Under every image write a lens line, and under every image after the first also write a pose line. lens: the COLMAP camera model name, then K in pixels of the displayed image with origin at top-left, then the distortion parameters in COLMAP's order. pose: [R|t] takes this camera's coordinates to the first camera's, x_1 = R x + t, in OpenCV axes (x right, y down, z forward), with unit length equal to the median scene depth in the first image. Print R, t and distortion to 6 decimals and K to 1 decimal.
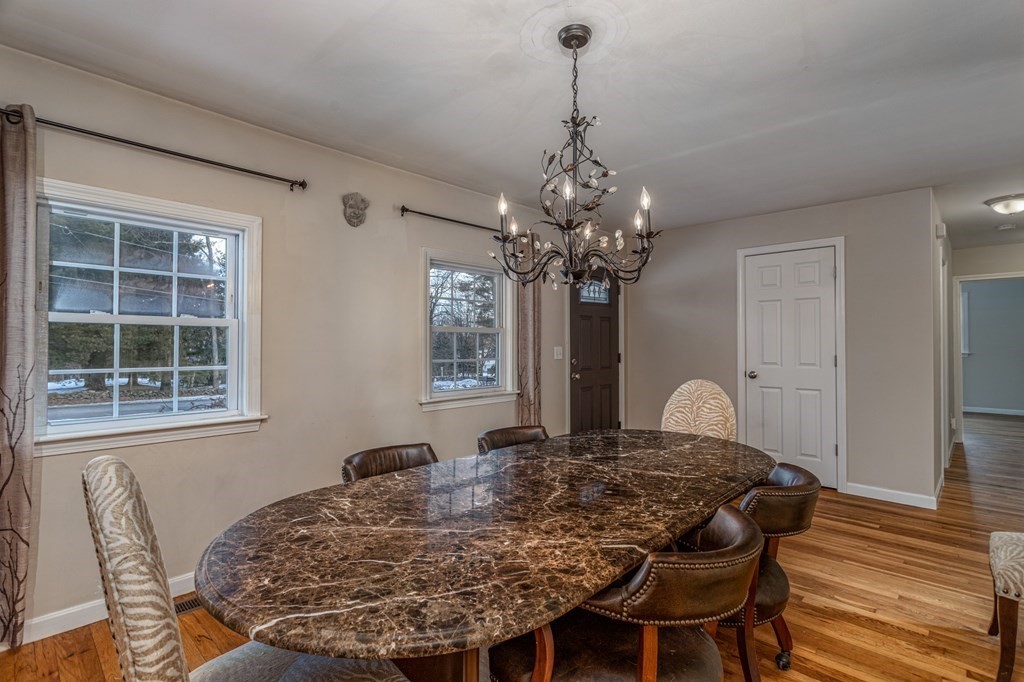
lens RADIAL K [[487.9, 0, 507.6], [0, 487.9, 340.6], [0, 0, 1]] dist [0.000567, 0.000258]
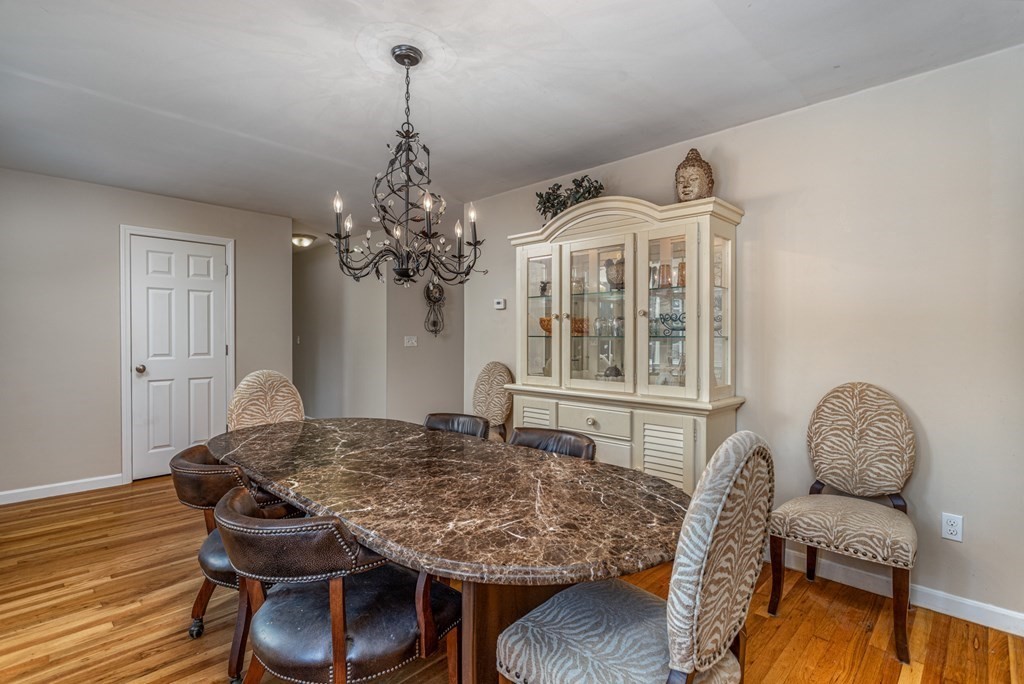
lens RADIAL K [[487.9, 0, 507.6], [0, 487.9, 341.6], [0, 0, 1]] dist [0.000567, 0.000258]
pose [[0.011303, -0.012463, 0.999858, -1.306671], [-0.012280, 0.999845, 0.012602, 0.002231], [-0.999861, -0.012421, 0.011148, 1.012018]]
